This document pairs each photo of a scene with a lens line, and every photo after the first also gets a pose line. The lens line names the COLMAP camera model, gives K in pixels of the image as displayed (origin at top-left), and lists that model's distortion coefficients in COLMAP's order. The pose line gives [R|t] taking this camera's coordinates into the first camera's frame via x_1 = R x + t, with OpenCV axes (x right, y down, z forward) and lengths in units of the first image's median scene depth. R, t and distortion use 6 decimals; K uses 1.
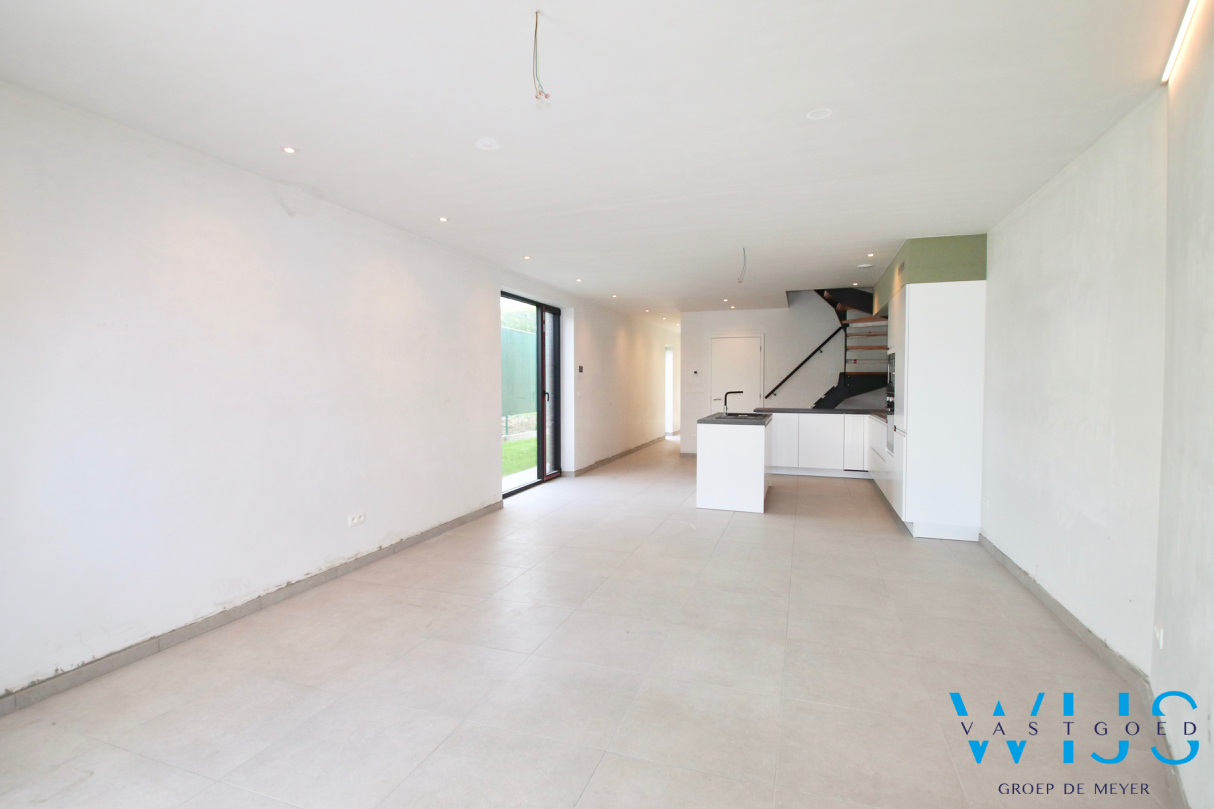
lens RADIAL K [[577.6, 0, 596.7], [0, 577.6, 400.7], [0, 0, 1]] dist [0.030598, -0.000249]
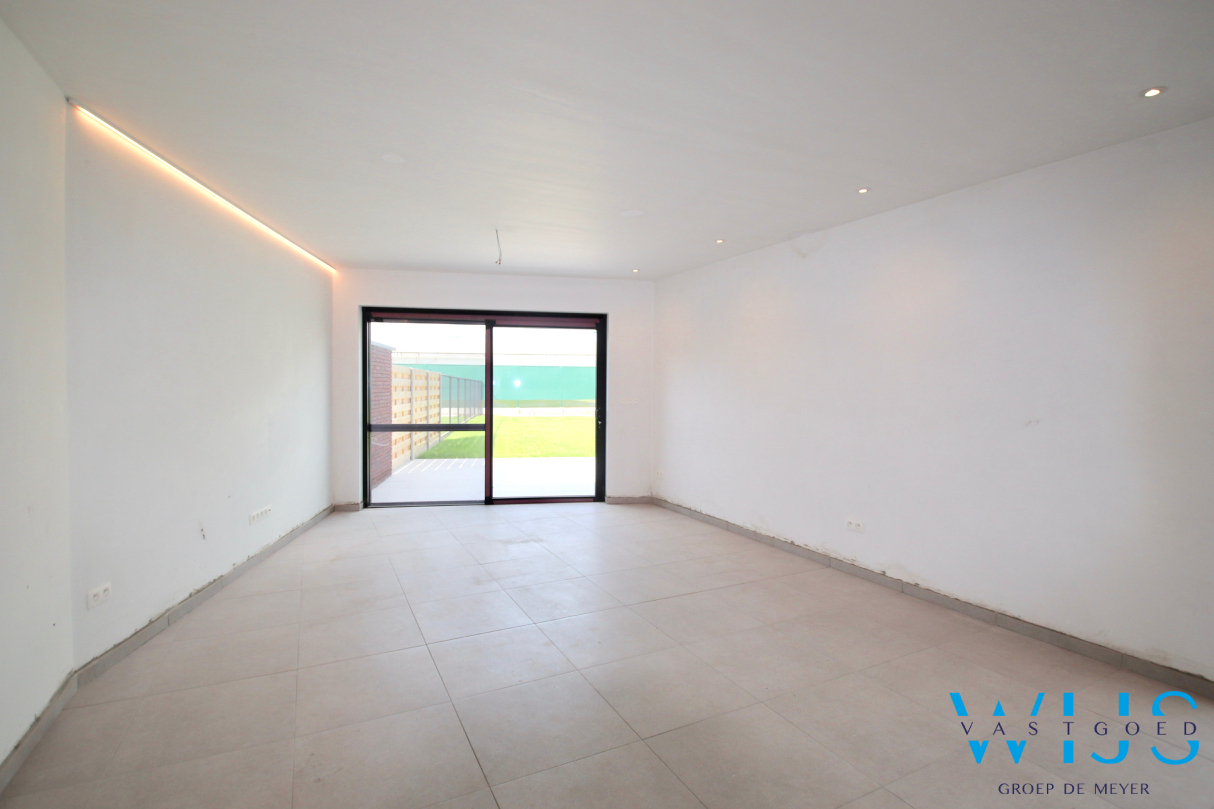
lens RADIAL K [[577.6, 0, 596.7], [0, 577.6, 400.7], [0, 0, 1]] dist [0.030598, -0.000249]
pose [[-0.666749, 0.020053, -0.745013, 0.378849], [-0.035039, 0.997689, 0.058213, -0.033035], [0.744459, 0.064918, -0.664505, 0.793409]]
